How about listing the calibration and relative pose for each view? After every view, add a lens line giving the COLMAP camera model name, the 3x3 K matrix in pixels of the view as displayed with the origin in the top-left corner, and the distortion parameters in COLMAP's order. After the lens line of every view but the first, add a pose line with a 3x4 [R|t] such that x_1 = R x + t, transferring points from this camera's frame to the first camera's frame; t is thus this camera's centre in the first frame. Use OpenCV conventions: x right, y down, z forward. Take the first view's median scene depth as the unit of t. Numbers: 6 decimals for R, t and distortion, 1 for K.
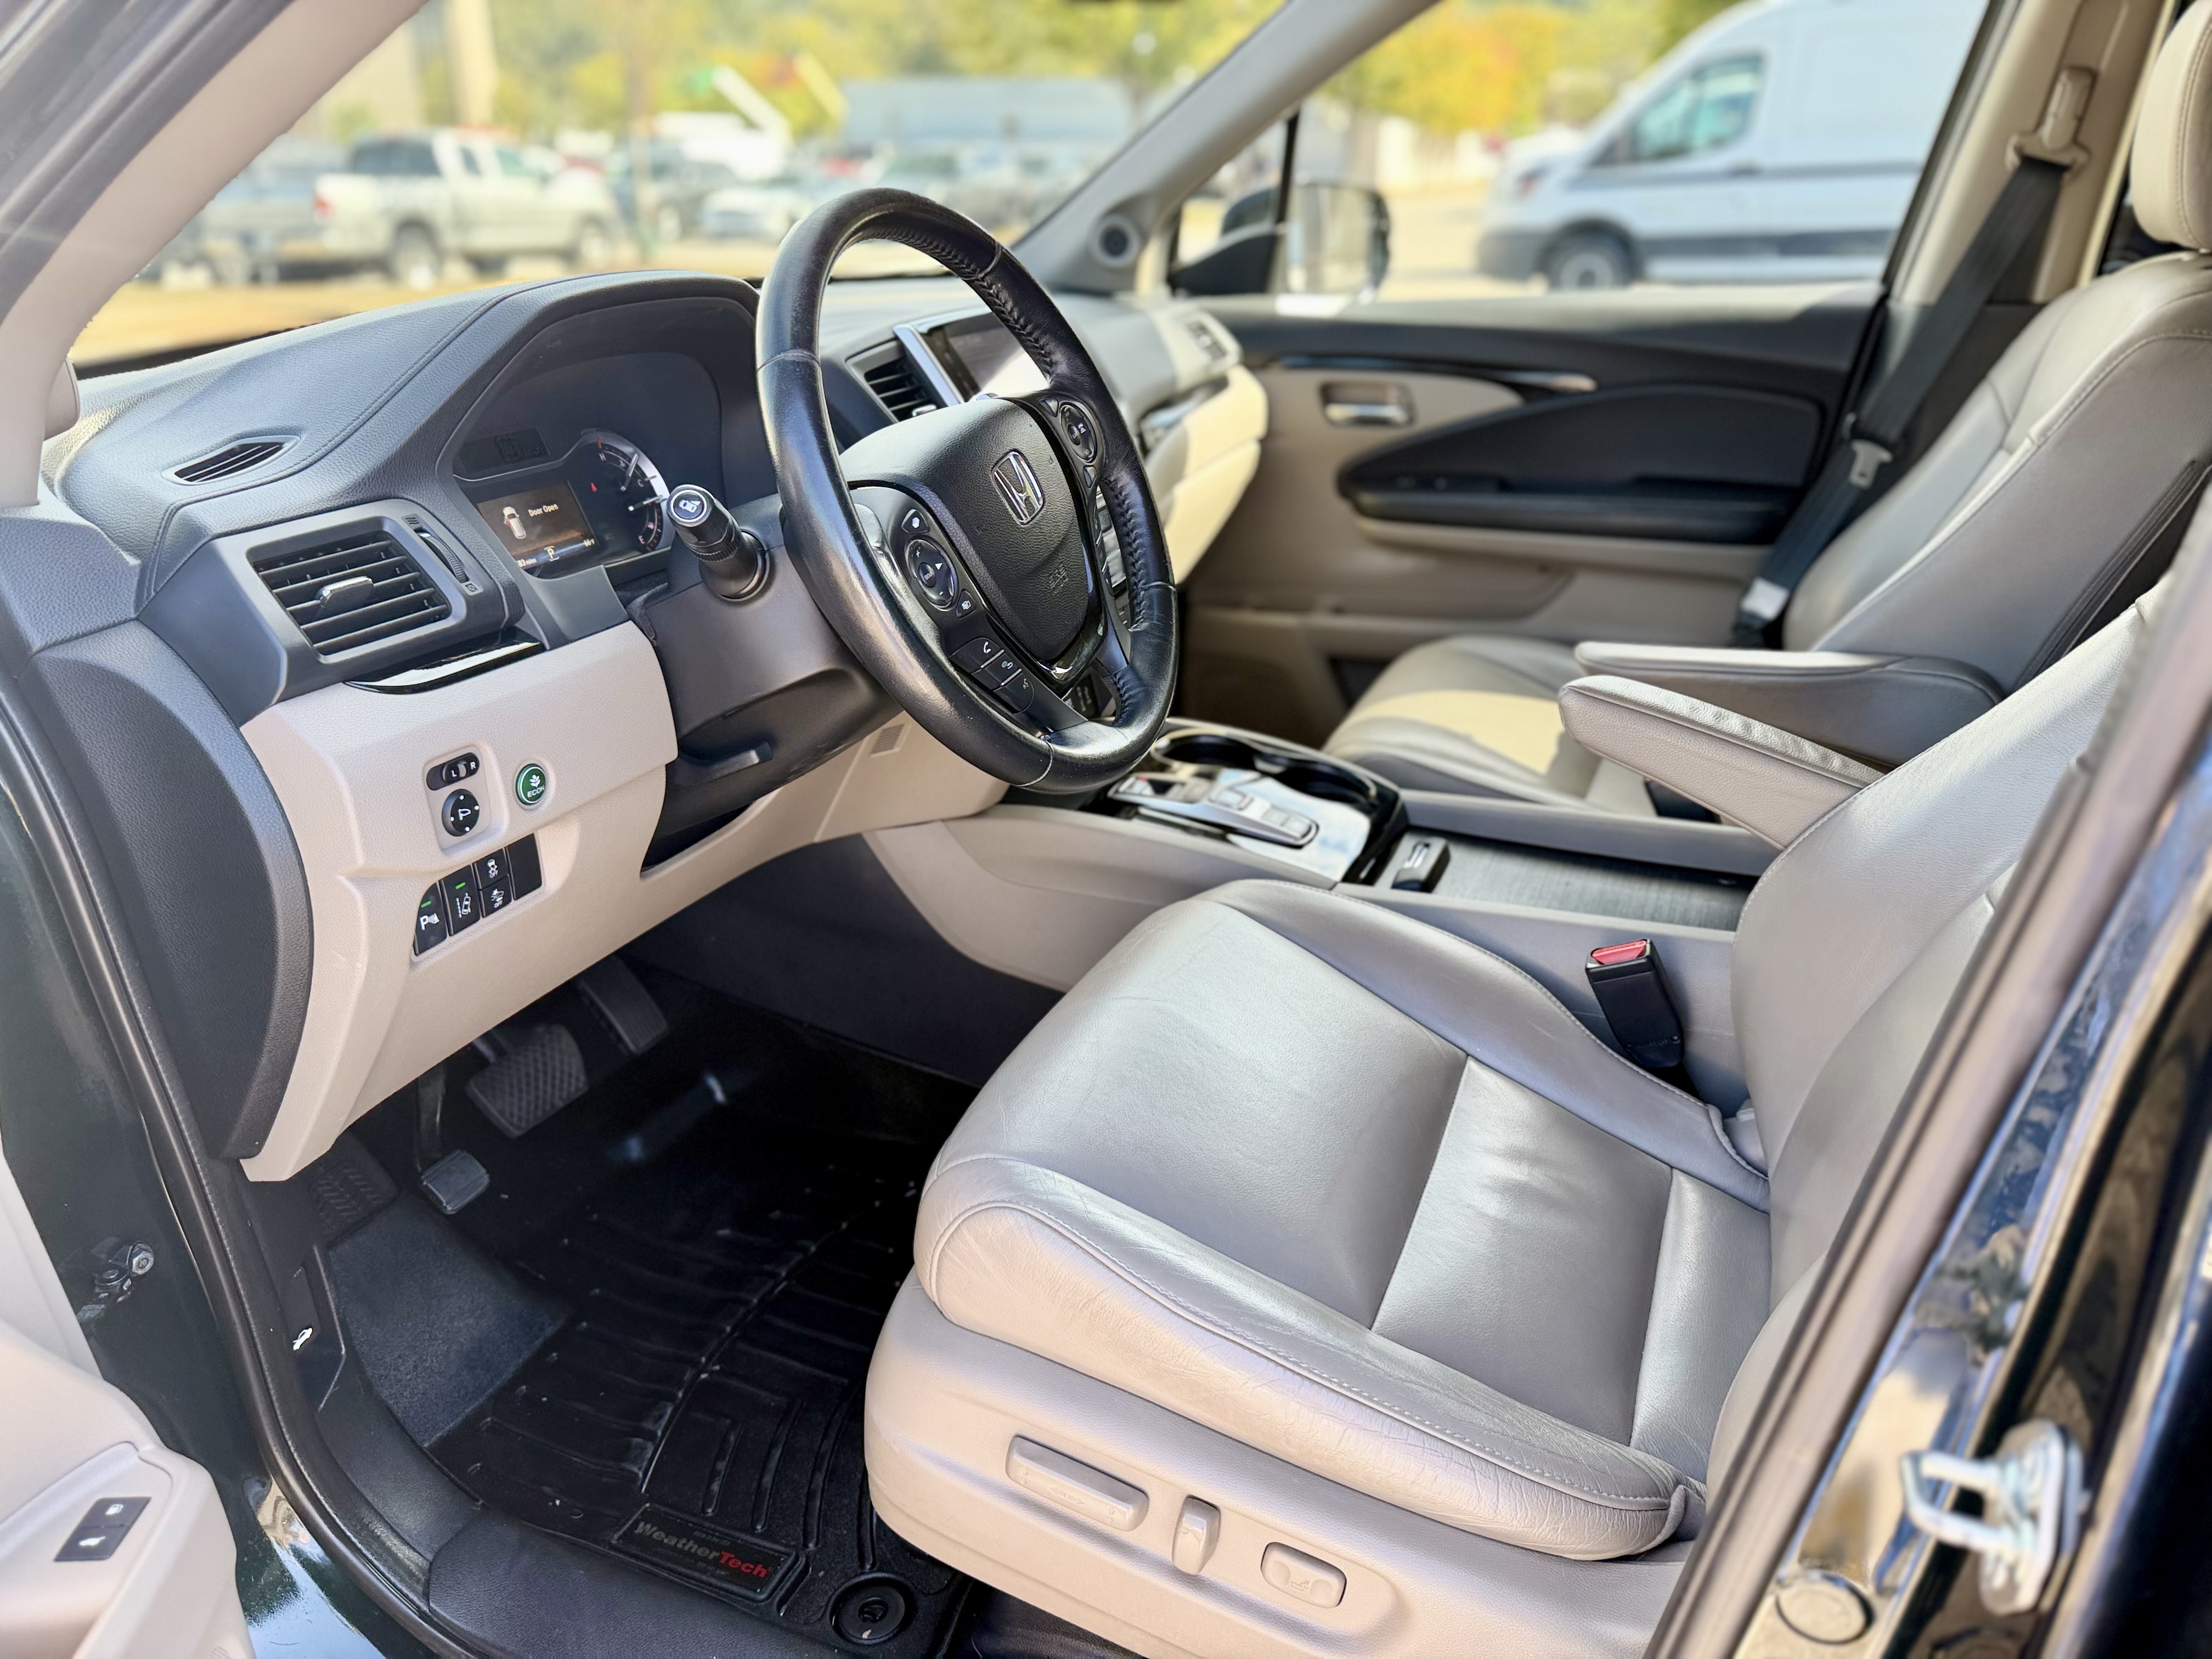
lens RADIAL K [[1570.5, 0, 1106.0], [0, 1570.5, 829.5], [0, 0, 1]] dist [-0.003574, -0.008642]
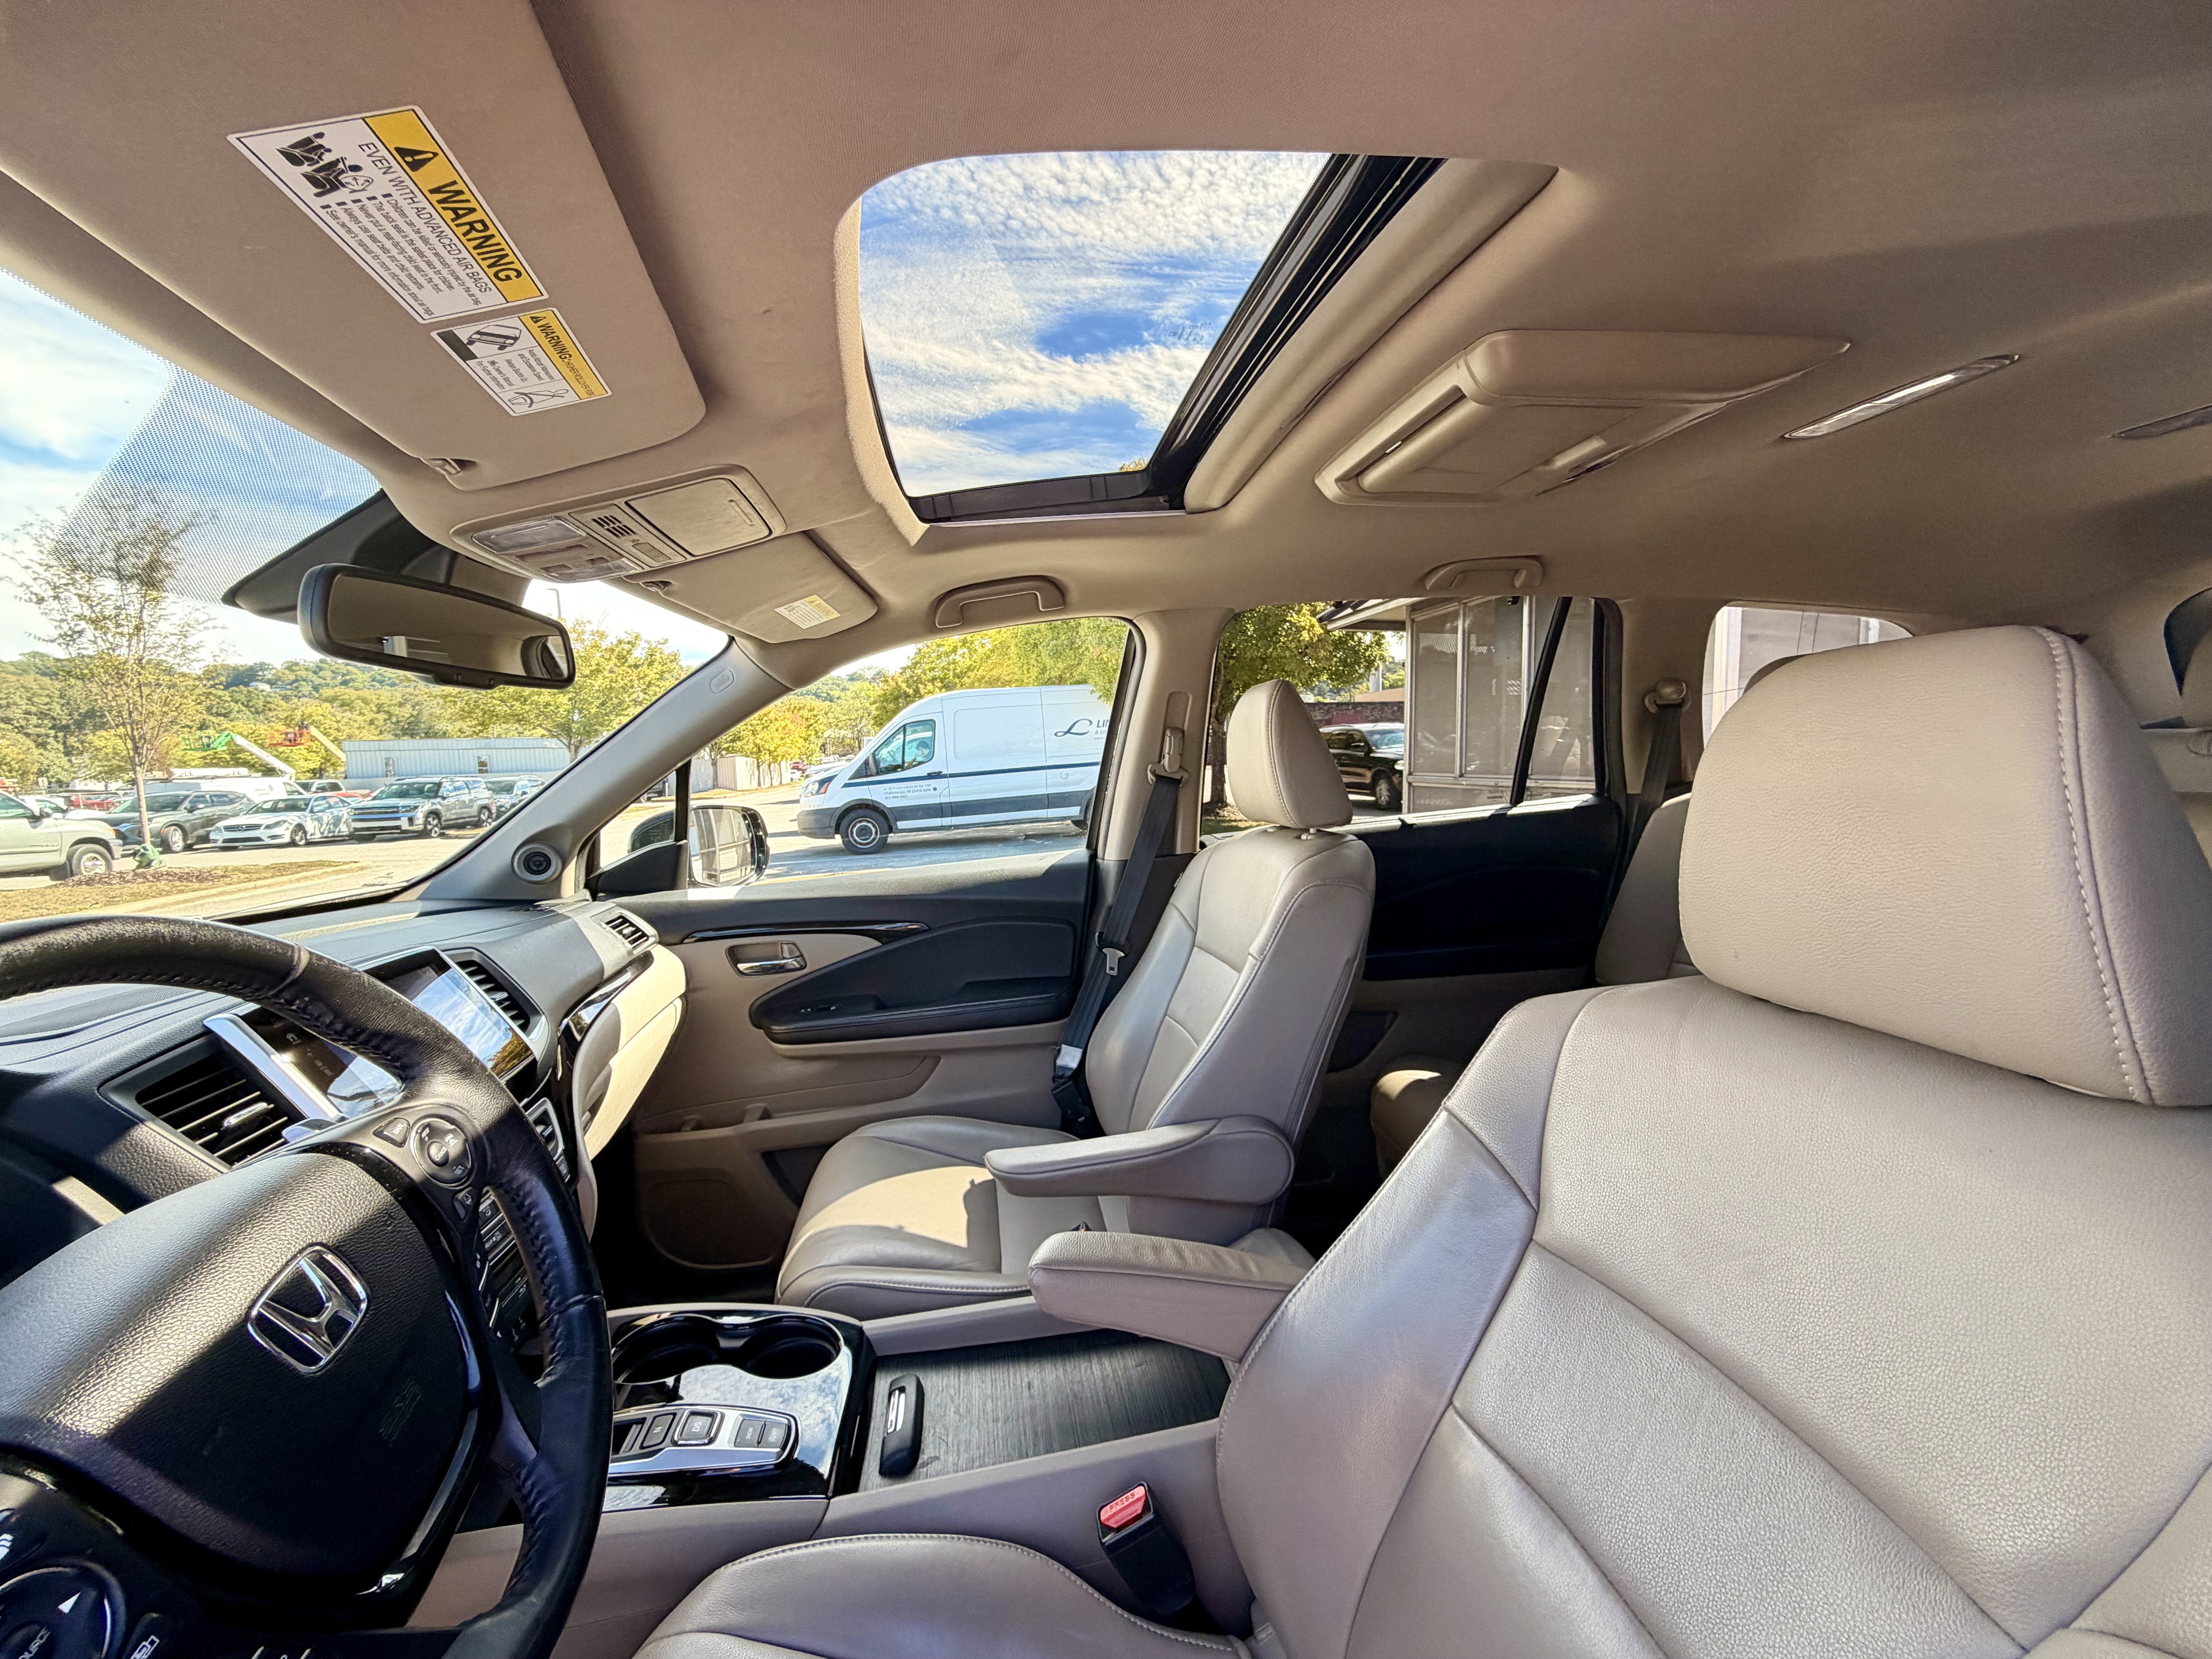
lens RADIAL K [[880.8, 0, 1098.3], [0, 880.8, 827.9], [0, 0, 1]] dist [-0.001600, -0.000033]
pose [[0.851036, -0.067599, 0.520738, 0.024391], [0.237359, 0.934108, -0.266653, -0.116647], [-0.468400, 0.350533, 0.811005, 0.231756]]
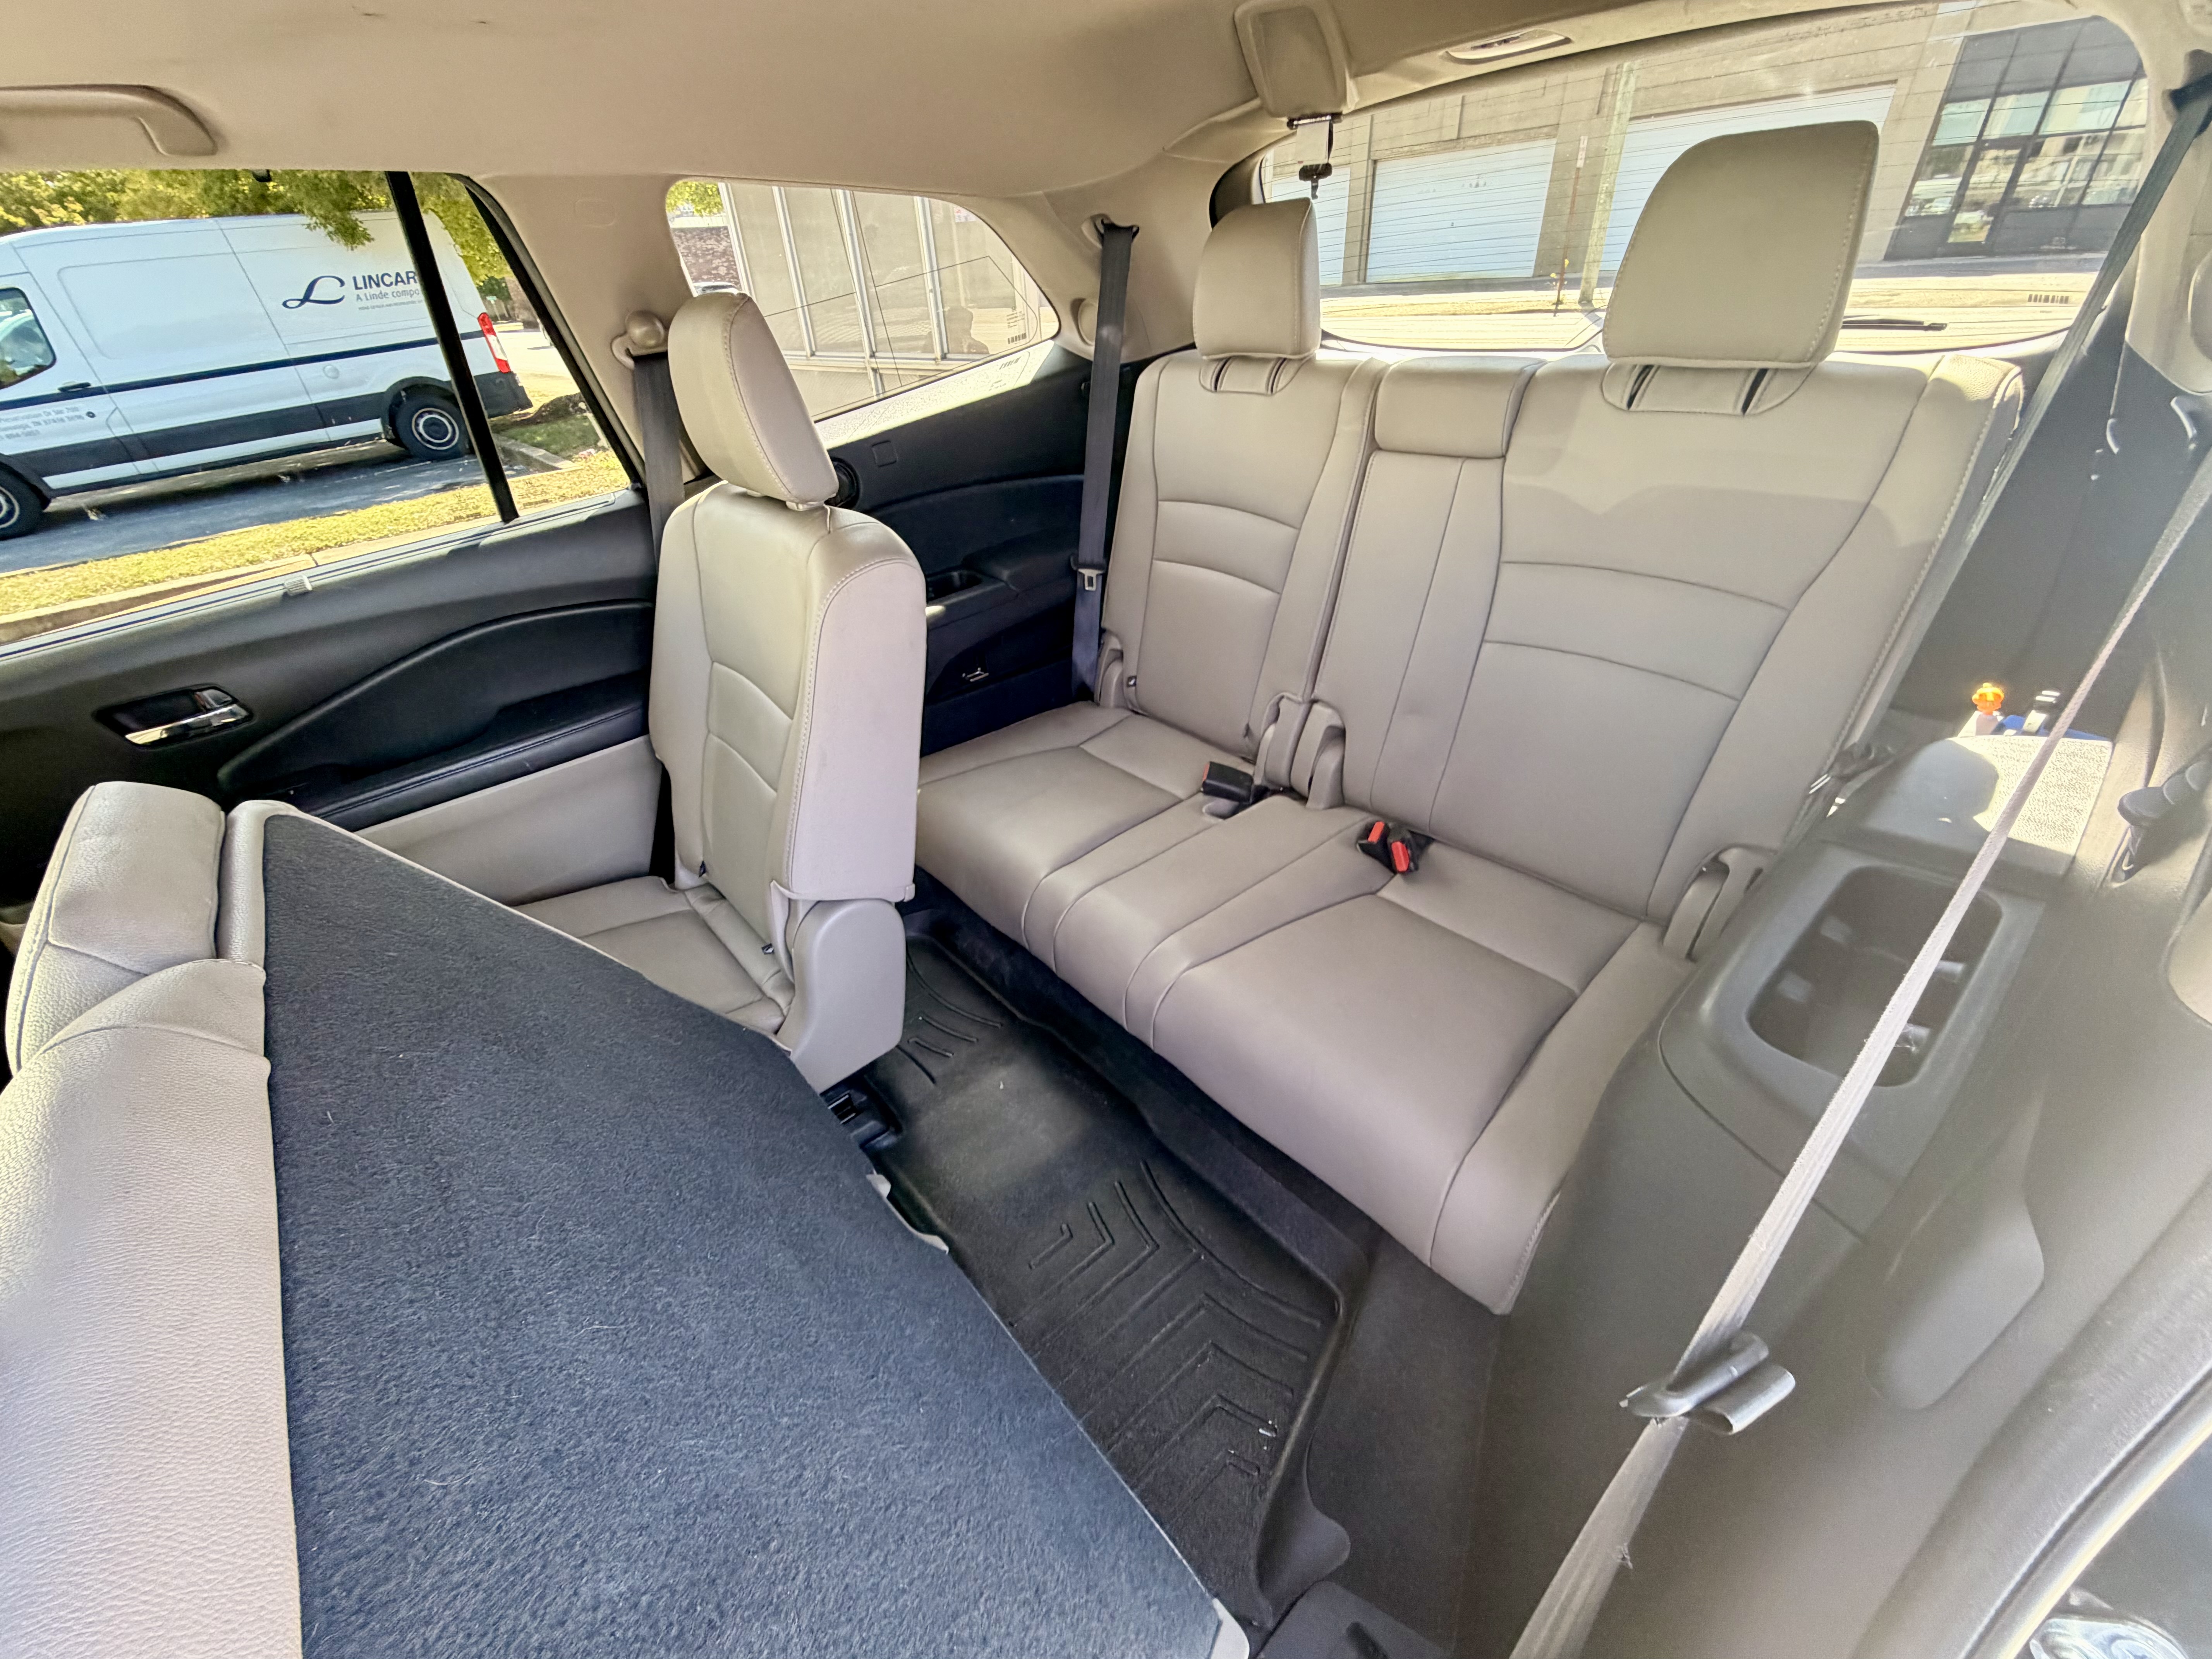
lens RADIAL K [[880.8, 0, 1098.3], [0, 880.8, 827.9], [0, 0, 1]] dist [-0.001600, -0.000033]
pose [[0.443571, -0.508303, 0.738155, 0.498775], [0.420611, 0.845344, 0.329362, -0.124963], [-0.791411, 0.164381, 0.588768, 0.083212]]
